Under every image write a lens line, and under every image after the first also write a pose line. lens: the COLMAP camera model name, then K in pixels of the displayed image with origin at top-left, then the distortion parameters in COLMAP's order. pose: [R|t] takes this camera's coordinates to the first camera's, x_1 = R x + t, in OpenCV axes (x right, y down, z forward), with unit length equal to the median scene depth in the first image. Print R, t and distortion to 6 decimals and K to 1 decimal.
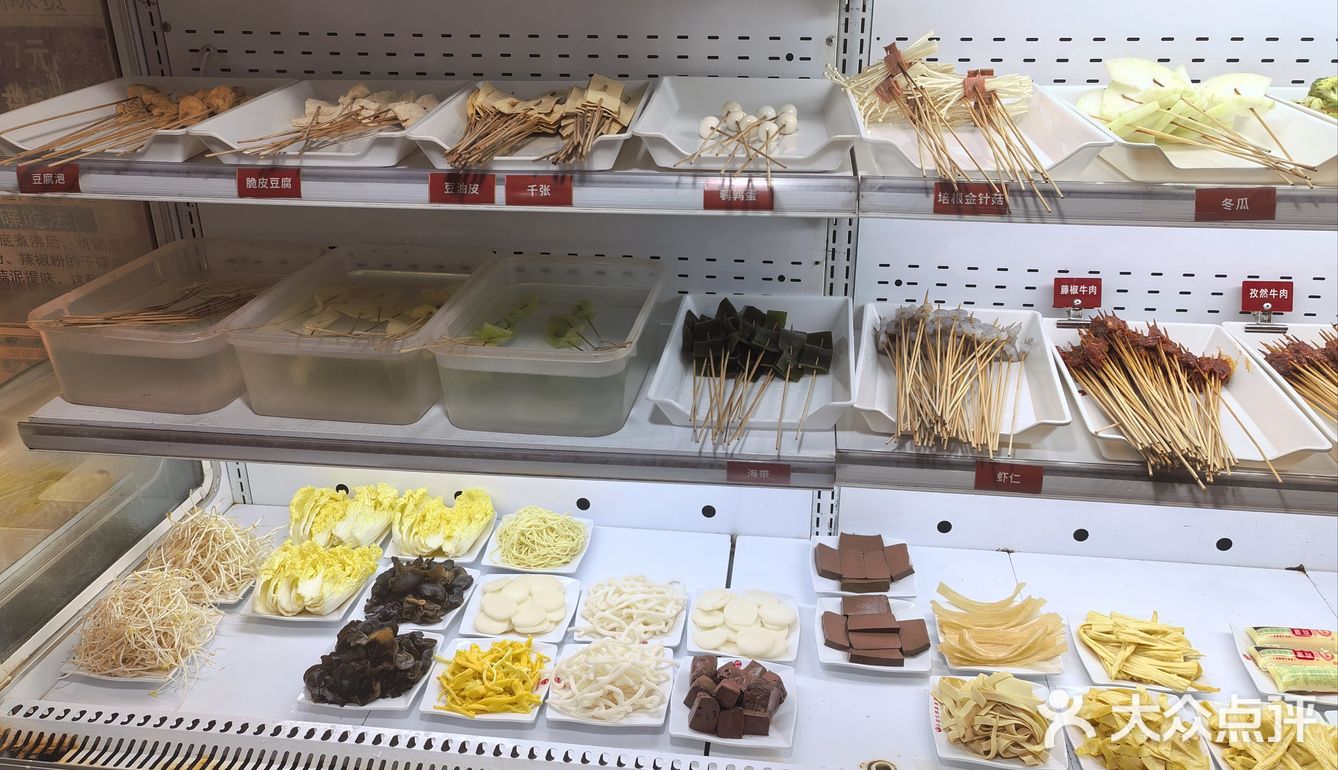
lens RADIAL K [[1089.9, 0, 665.0], [0, 1089.9, 386.5], [0, 0, 1]] dist [0.048525, 0.001439]
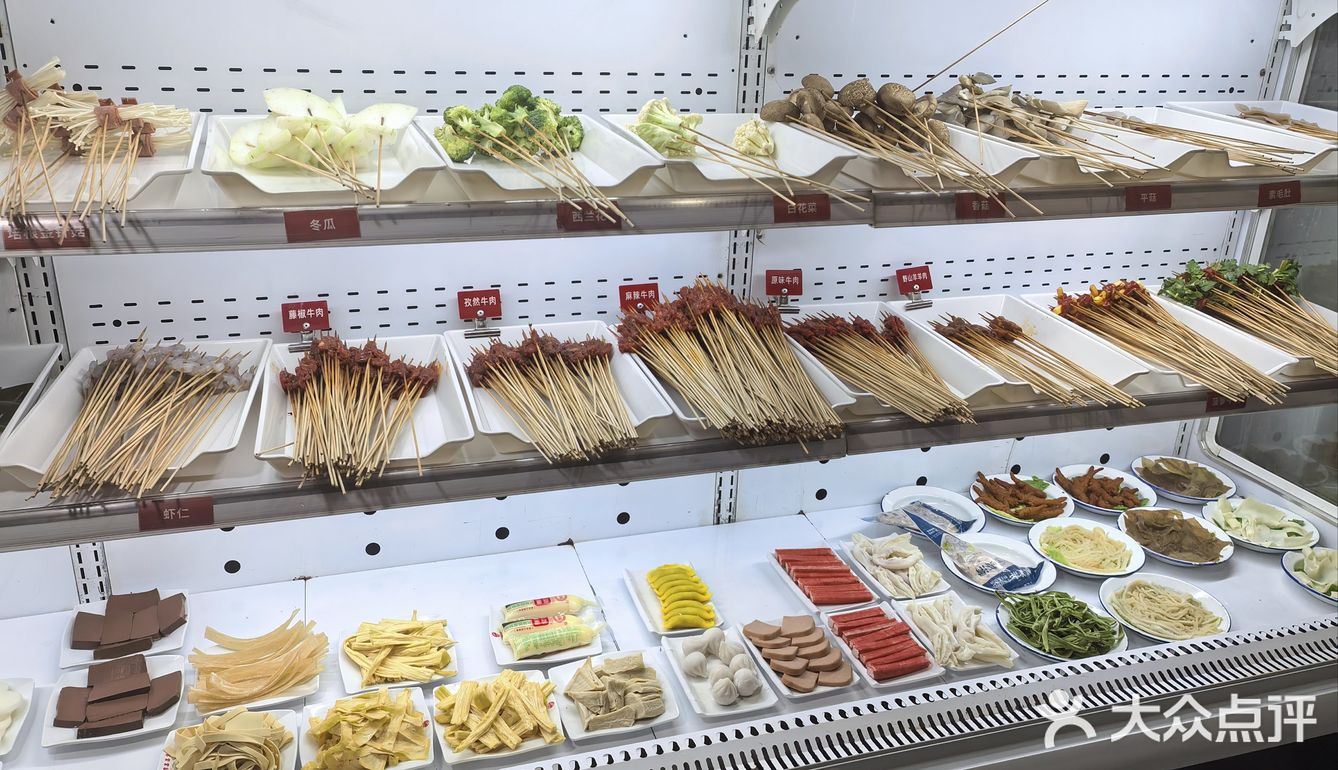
lens RADIAL K [[1089.9, 0, 666.9], [0, 1089.9, 385.4], [0, 0, 1]] dist [0.048525, 0.001439]
pose [[0.908019, -0.122326, 0.400672, 0.272942], [0.133463, 0.991054, 0.000112, 0.023363], [-0.397101, 0.053374, 0.916221, -0.064081]]
